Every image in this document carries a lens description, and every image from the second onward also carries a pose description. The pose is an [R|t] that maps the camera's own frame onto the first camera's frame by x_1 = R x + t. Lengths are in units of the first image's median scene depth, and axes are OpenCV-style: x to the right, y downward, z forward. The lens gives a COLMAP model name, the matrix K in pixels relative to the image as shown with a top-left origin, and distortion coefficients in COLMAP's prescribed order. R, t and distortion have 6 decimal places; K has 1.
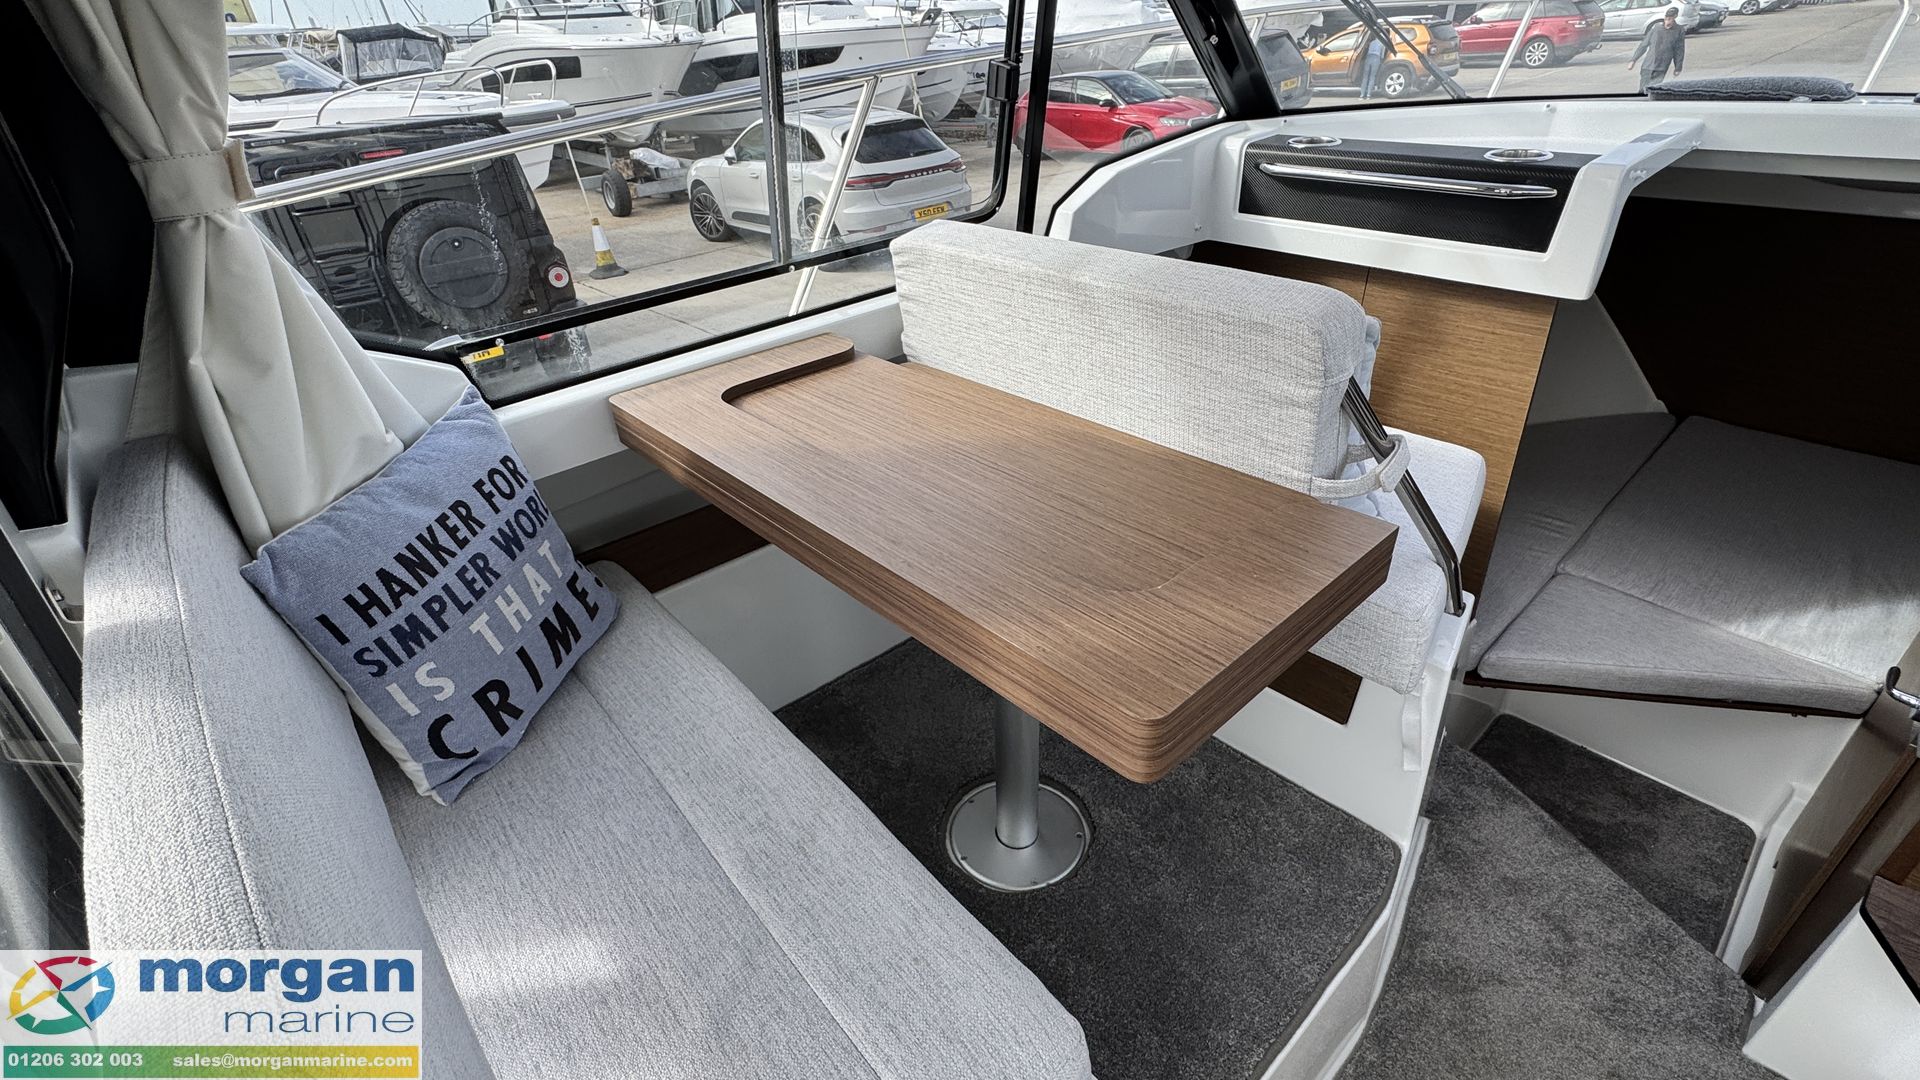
lens RADIAL K [[858.7, 0, 964.8], [0, 858.7, 534.1], [0, 0, 1]] dist [-0.001568, 0.000078]
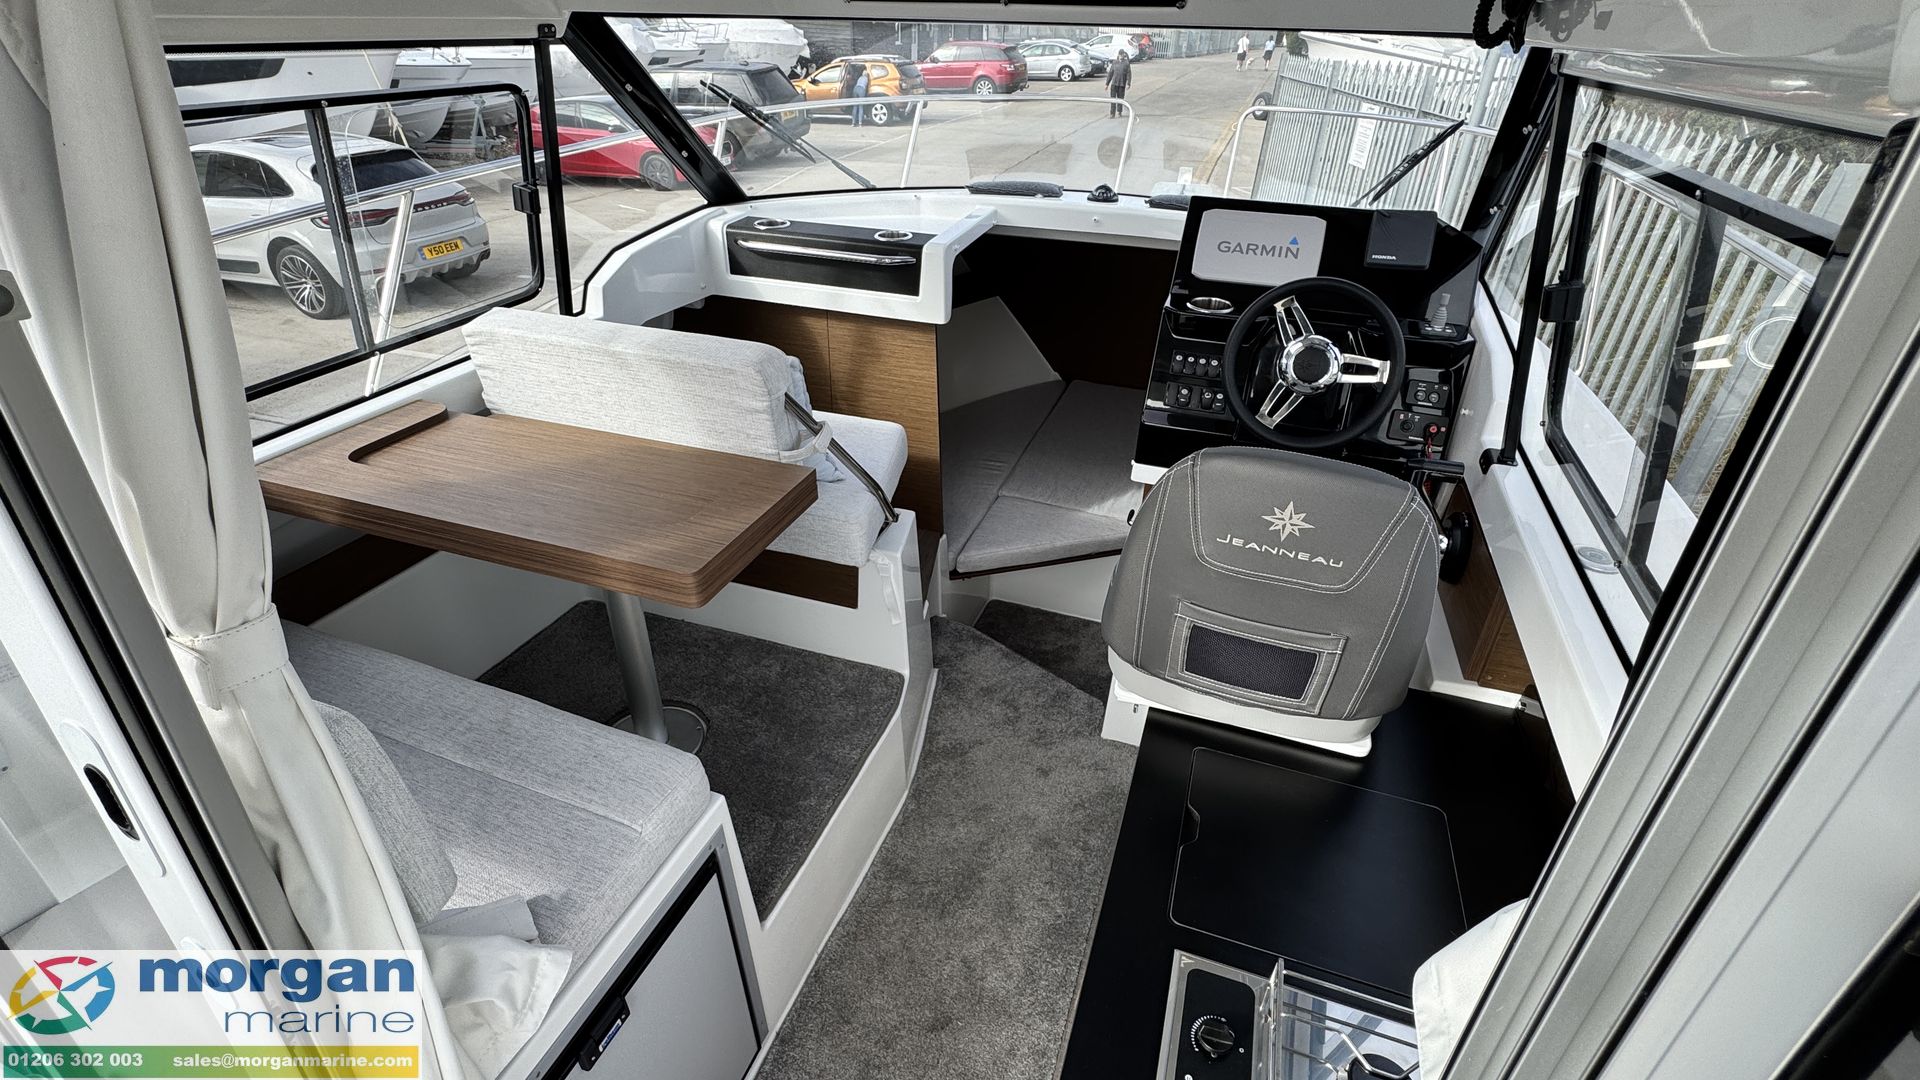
lens RADIAL K [[856.2, 0, 960.0], [0, 856.2, 540.0], [0, 0, 1]] dist [-0.001471, 0.000120]
pose [[0.881419, -0.191143, 0.431931, -0.031304], [0.193780, 0.980294, 0.038374, 0.063773], [-0.430755, 0.049876, 0.901090, -0.397472]]
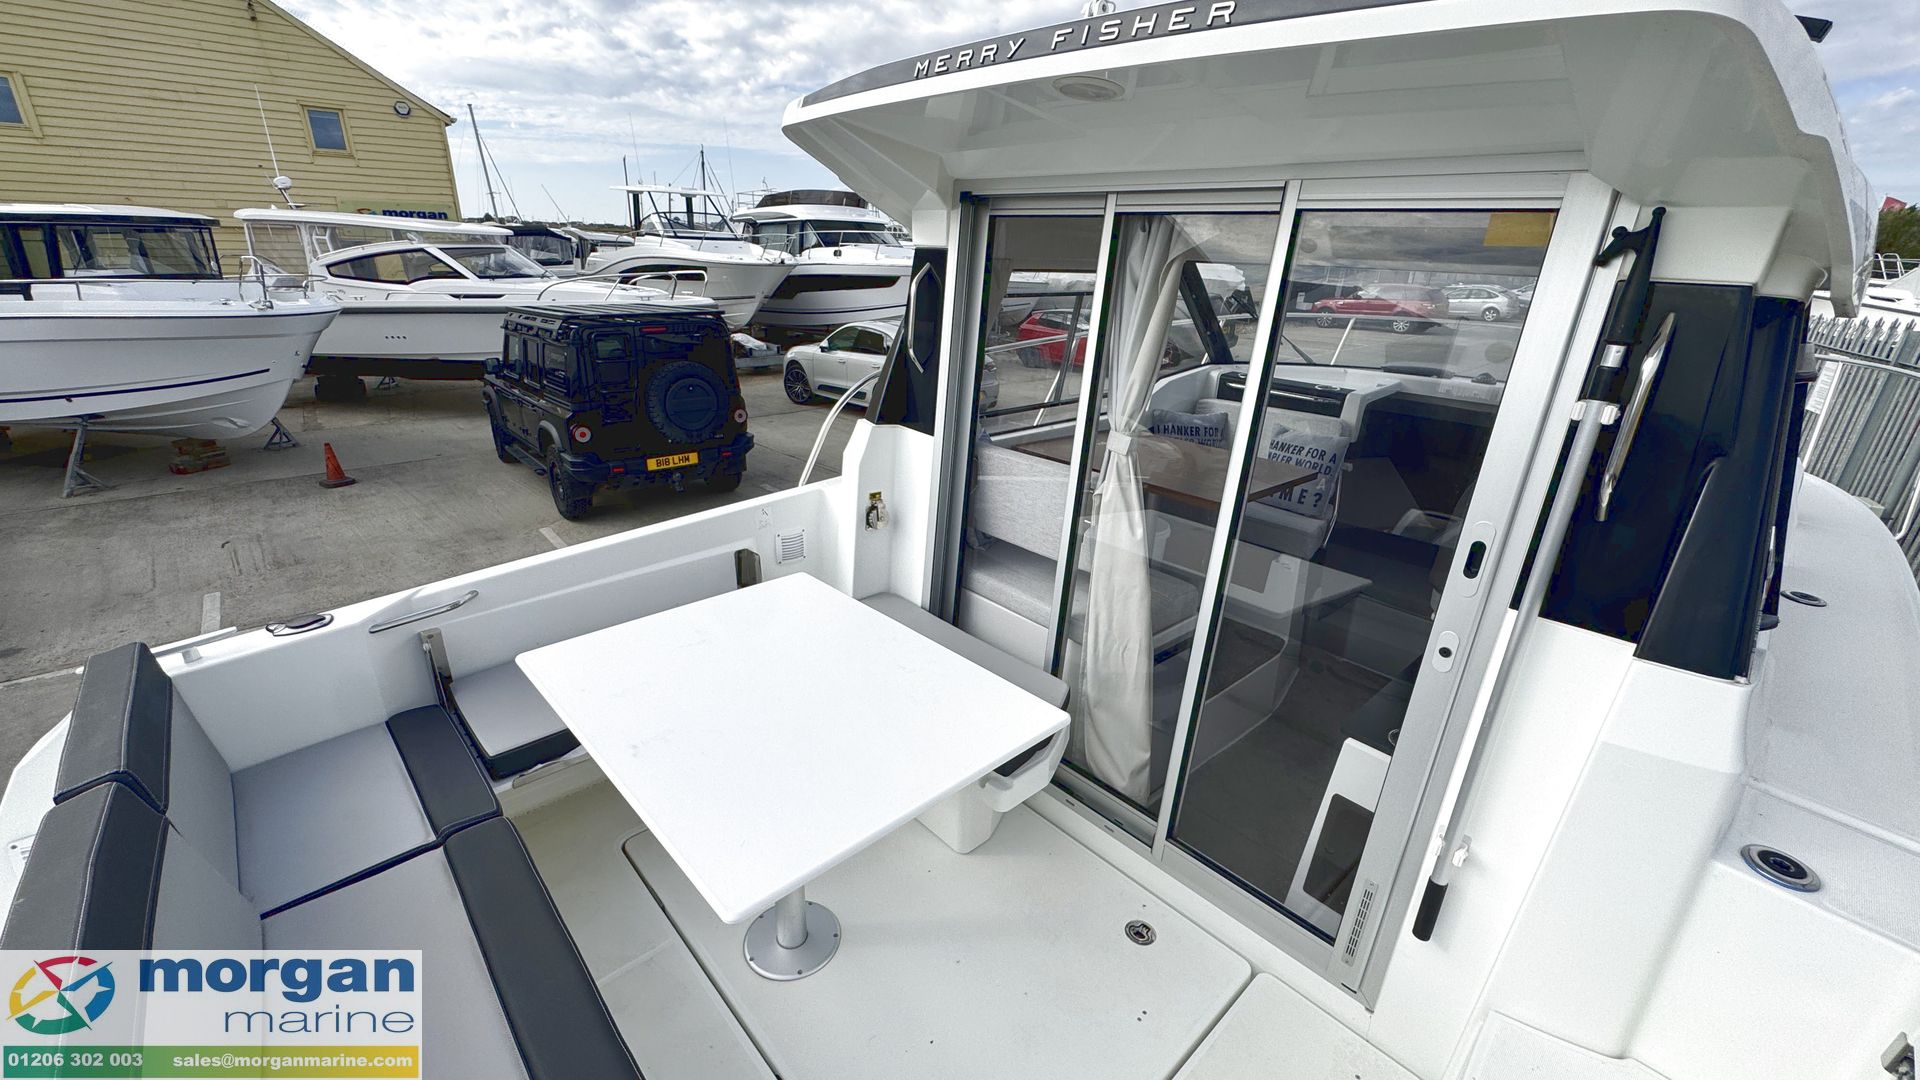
lens RADIAL K [[763.0, 0, 961.4], [0, 763.0, 540.3], [0, 0, 1]] dist [-0.001075, 0.000051]
pose [[0.996473, 0.076709, 0.034023, -0.450693], [-0.069388, 0.981216, -0.180002, 0.453147], [-0.047192, 0.177006, 0.983078, -1.018705]]
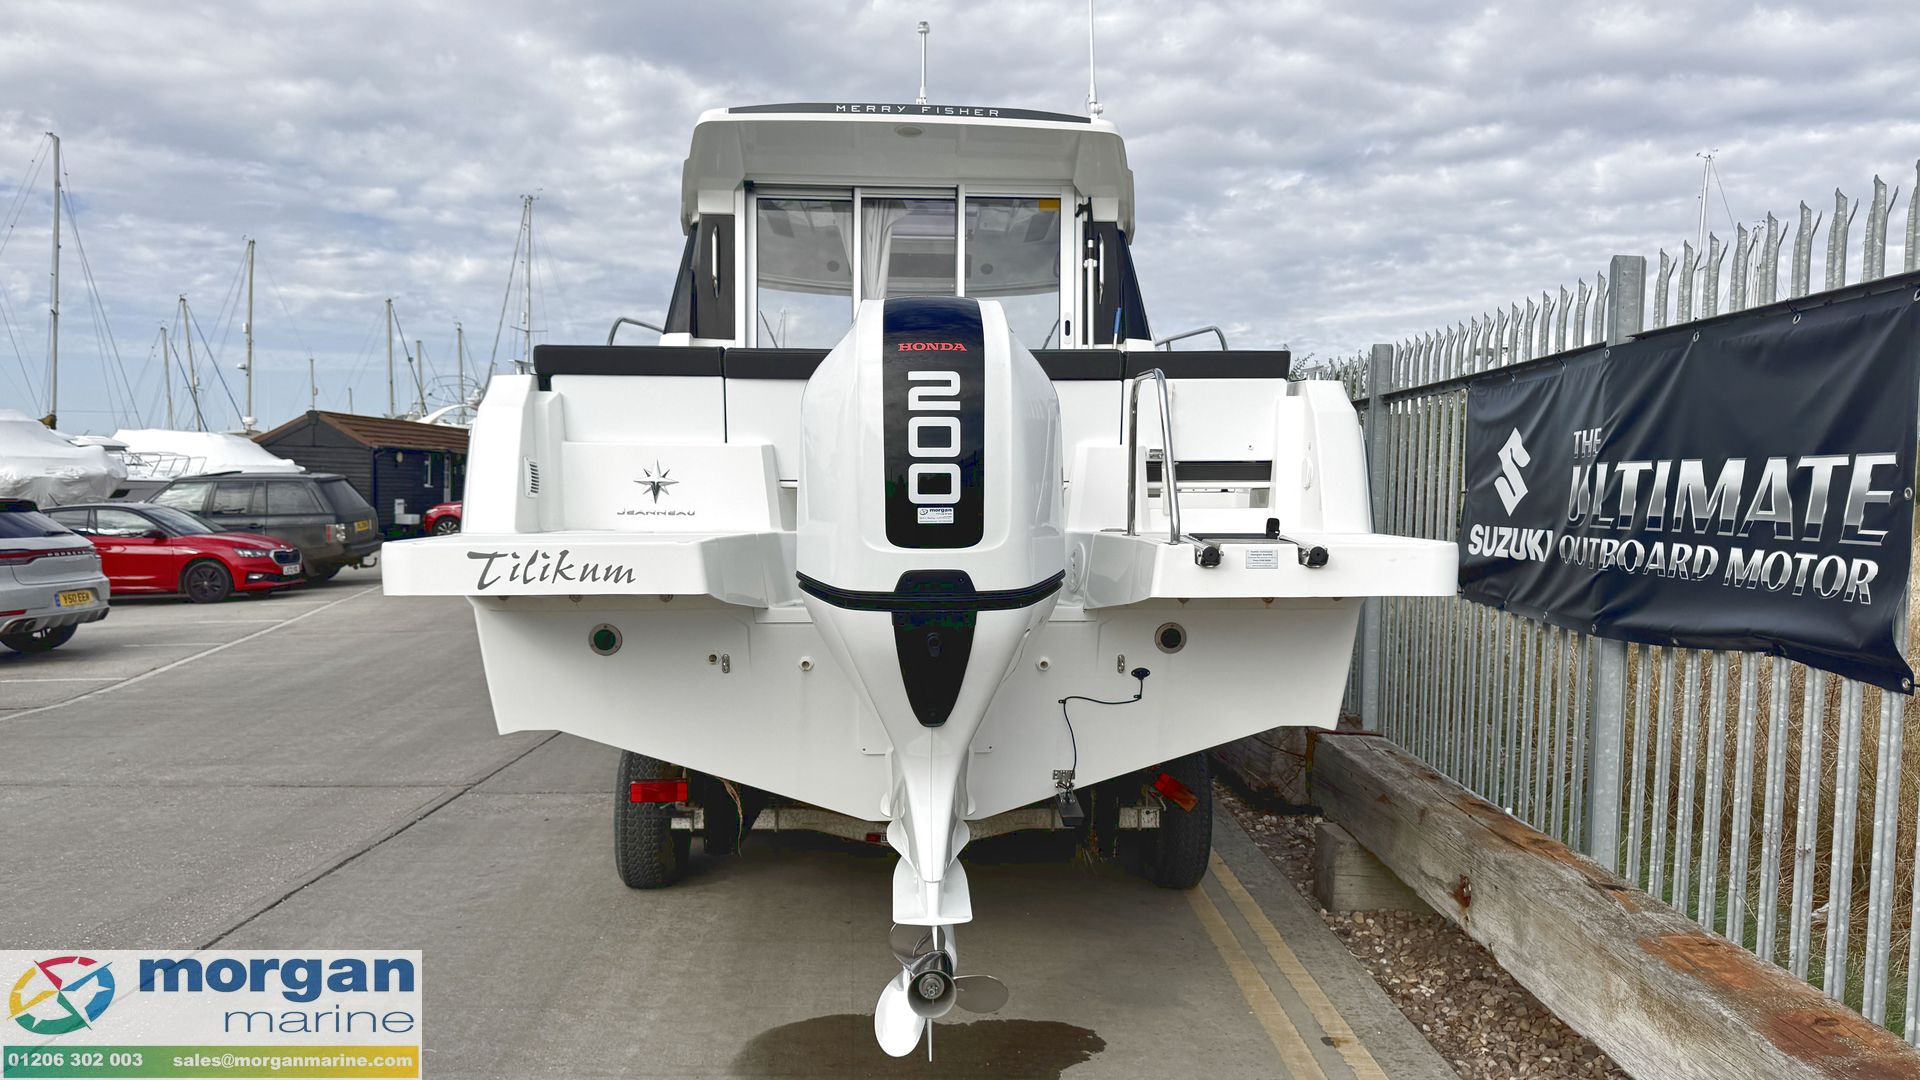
lens RADIAL K [[1382.7, 0, 955.7], [0, 1382.7, 541.6], [0, 0, 1]] dist [0.071388, -0.093504]
pose [[0.655260, 0.036009, 0.754544, -2.589078], [0.356653, 0.865776, -0.351041, 1.815071], [-0.665907, 0.499134, 0.554466, -1.726074]]
